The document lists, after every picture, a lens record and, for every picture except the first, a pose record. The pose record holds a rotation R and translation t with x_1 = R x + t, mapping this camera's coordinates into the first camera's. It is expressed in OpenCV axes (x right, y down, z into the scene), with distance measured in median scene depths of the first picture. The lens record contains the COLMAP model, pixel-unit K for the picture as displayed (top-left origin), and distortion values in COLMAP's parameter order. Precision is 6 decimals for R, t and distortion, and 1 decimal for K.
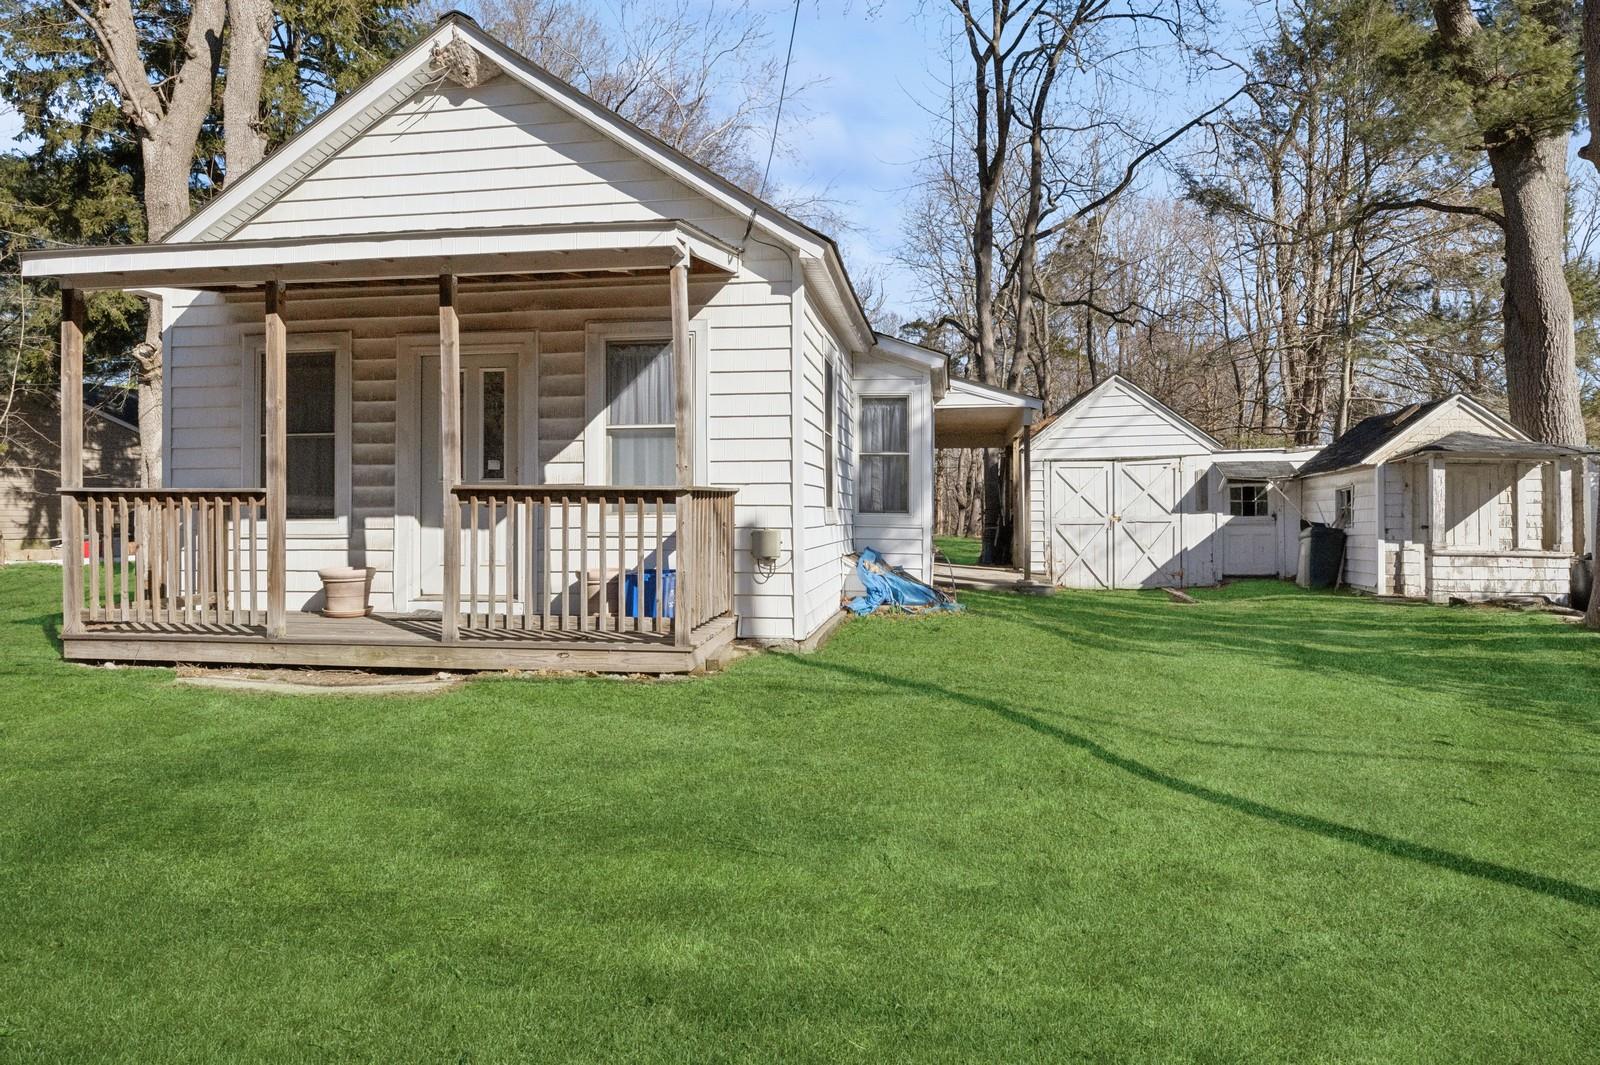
lens RADIAL K [[1010.9, 0, 801.0], [0, 1010.9, 518.0], [0, 0, 1]] dist [-0.000492, 0.001401]
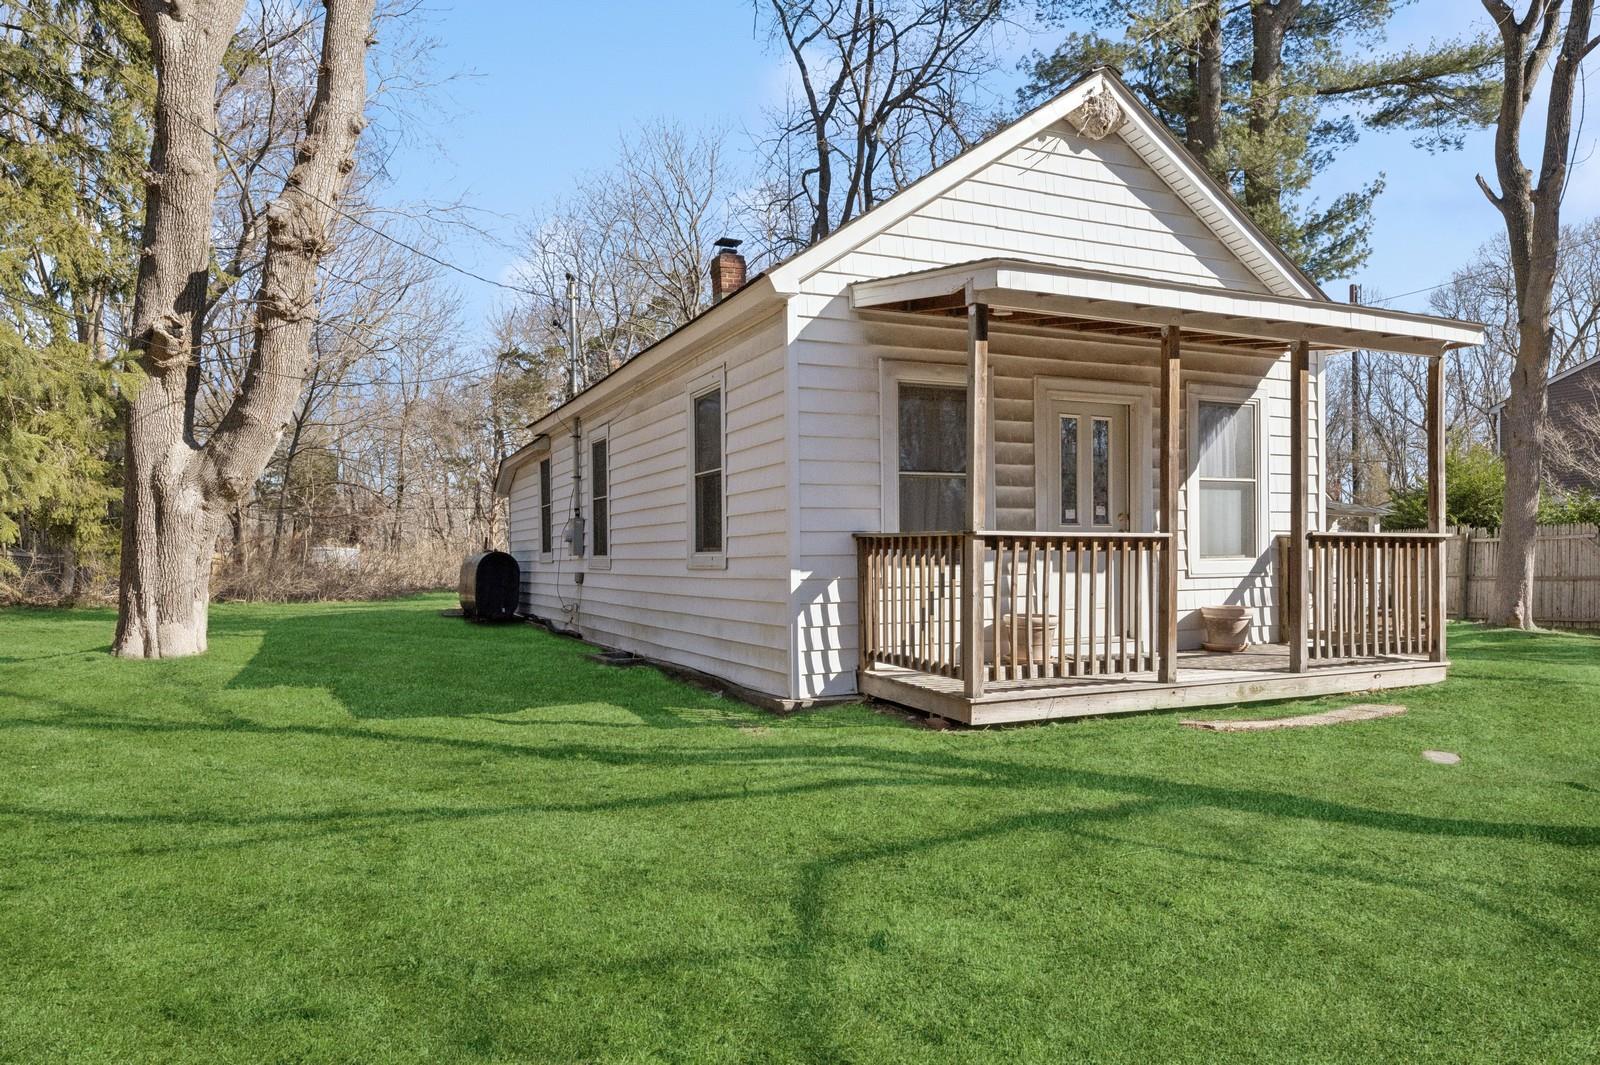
lens RADIAL K [[1027.8, 0, 793.3], [0, 1027.8, 576.8], [0, 0, 1]] dist [0.003578, -0.002182]
pose [[0.829304, -0.017918, 0.558510, -1.166949], [0.009294, 0.999790, 0.018276, -0.007080], [-0.558720, -0.009965, 0.829296, 0.306162]]
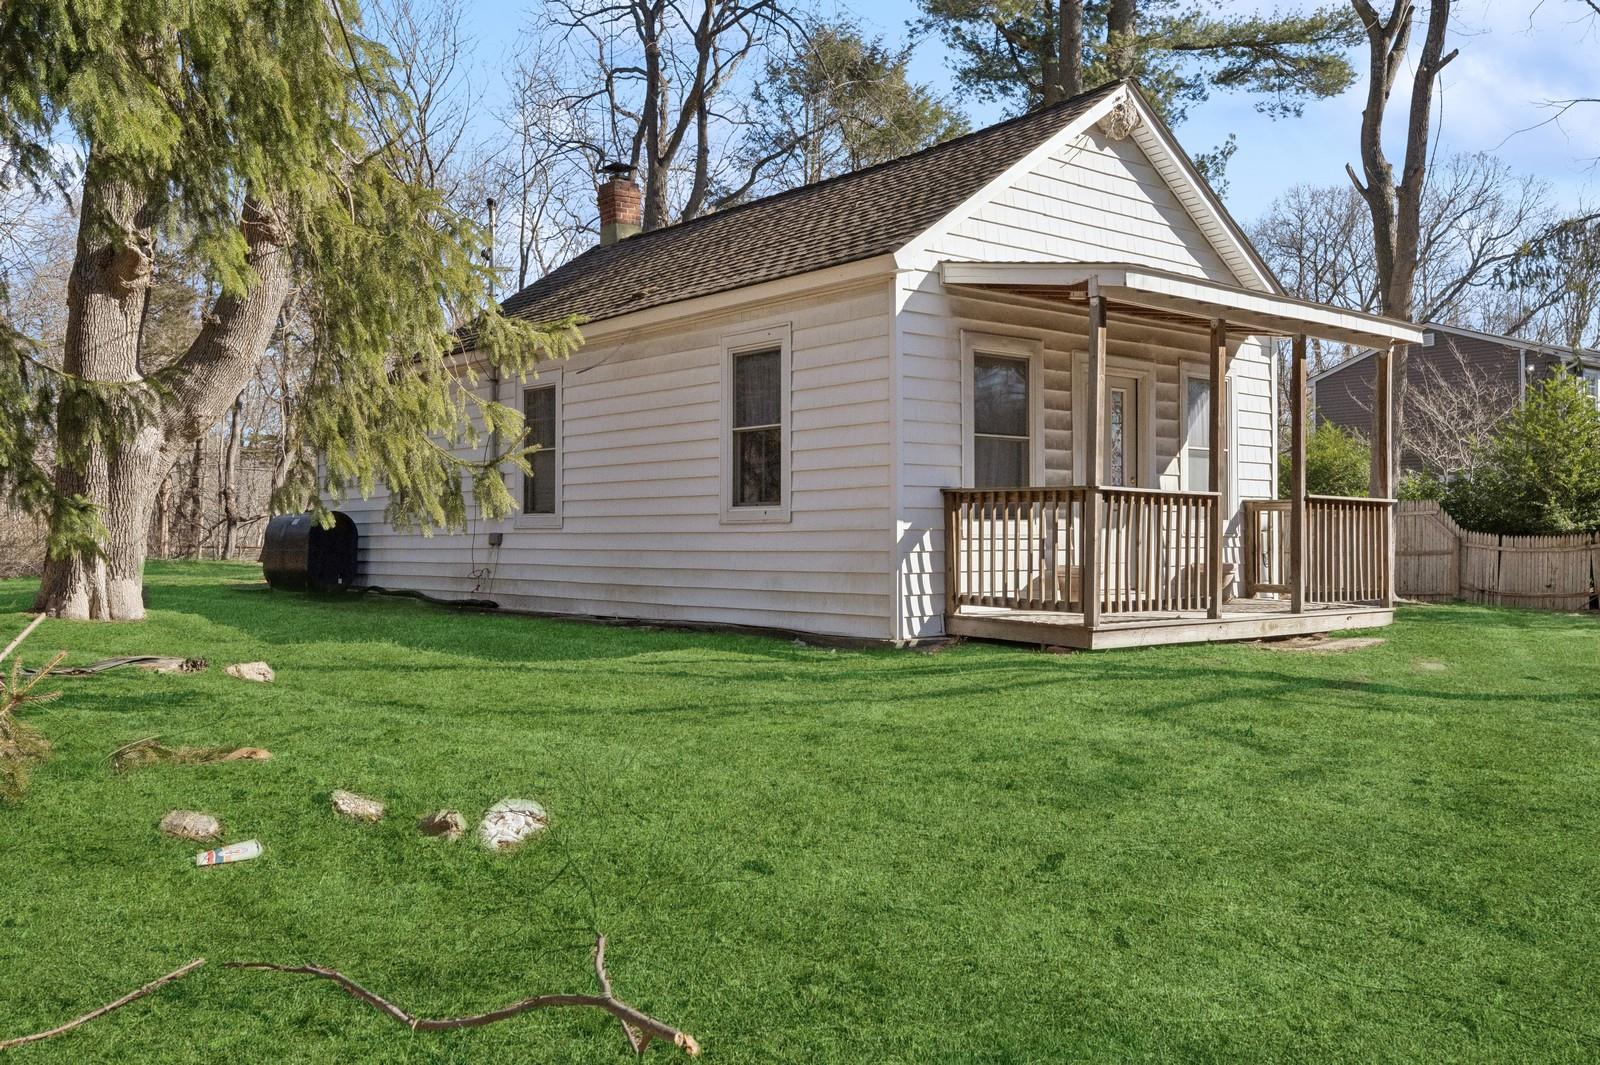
lens RADIAL K [[1356.6, 0, 798.5], [0, 1356.6, 533.2], [0, 0, 1]] dist [0.003031, -0.005558]
pose [[0.652257, 0.003852, 0.757988, -1.708175], [-0.000489, 0.999989, -0.004662, 0.021554], [-0.757998, 0.002670, 0.652252, 0.280948]]
